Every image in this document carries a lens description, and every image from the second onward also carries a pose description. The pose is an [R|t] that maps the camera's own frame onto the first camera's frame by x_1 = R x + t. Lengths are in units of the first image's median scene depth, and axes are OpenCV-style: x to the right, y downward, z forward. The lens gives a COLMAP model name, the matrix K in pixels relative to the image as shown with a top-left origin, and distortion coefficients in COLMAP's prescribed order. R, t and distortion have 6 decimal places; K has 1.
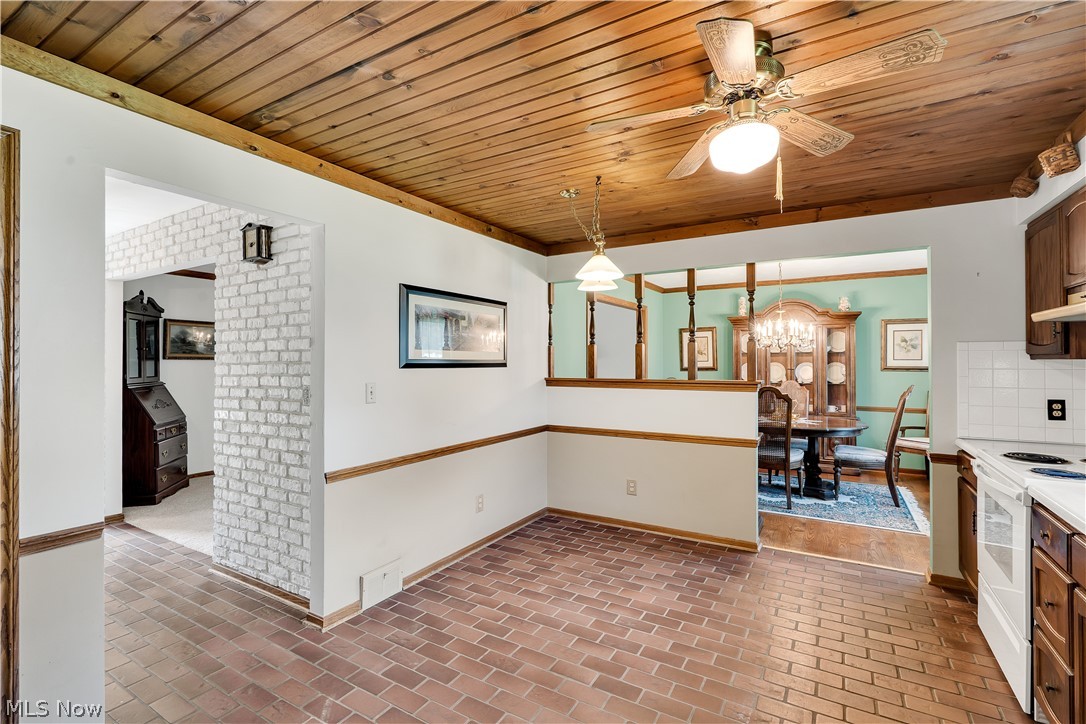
lens RADIAL K [[497.8, 0, 536.7], [0, 497.8, 356.3], [0, 0, 1]] dist [0.004240, 0.001263]
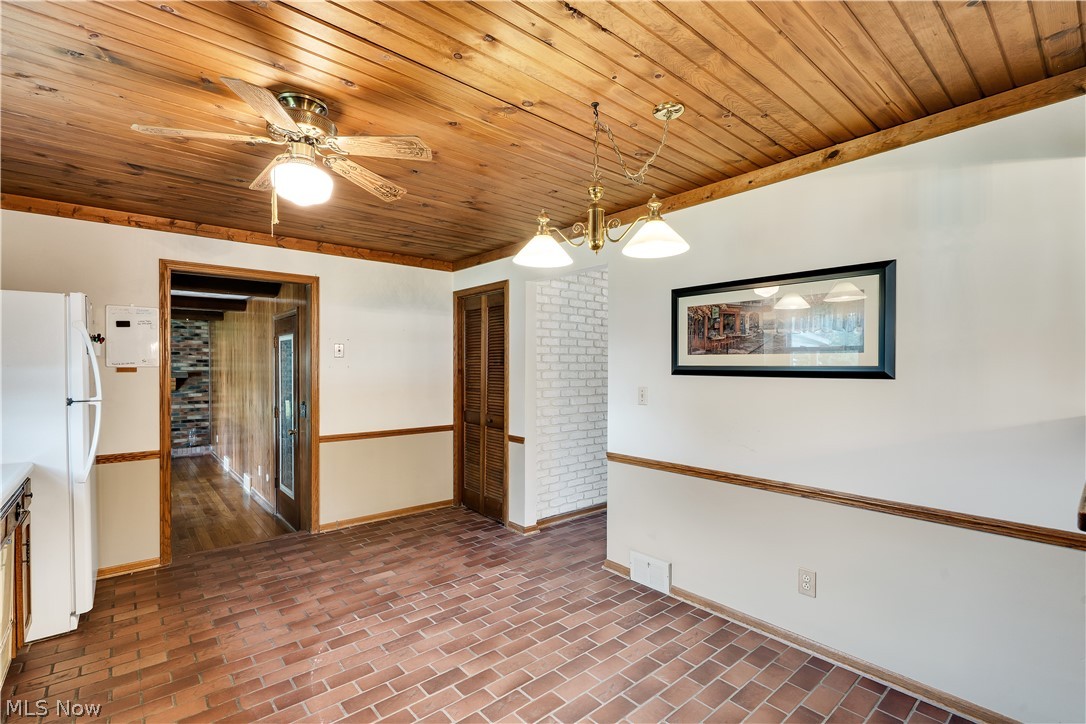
lens RADIAL K [[497.8, 0, 542.4], [0, 497.8, 370.7], [0, 0, 1]] dist [0.004240, 0.001263]
pose [[-0.310257, 0.003937, -0.950645, 0.789722], [0.007585, 0.999970, 0.001666, 0.012874], [0.950622, -0.006694, -0.310277, 1.109478]]
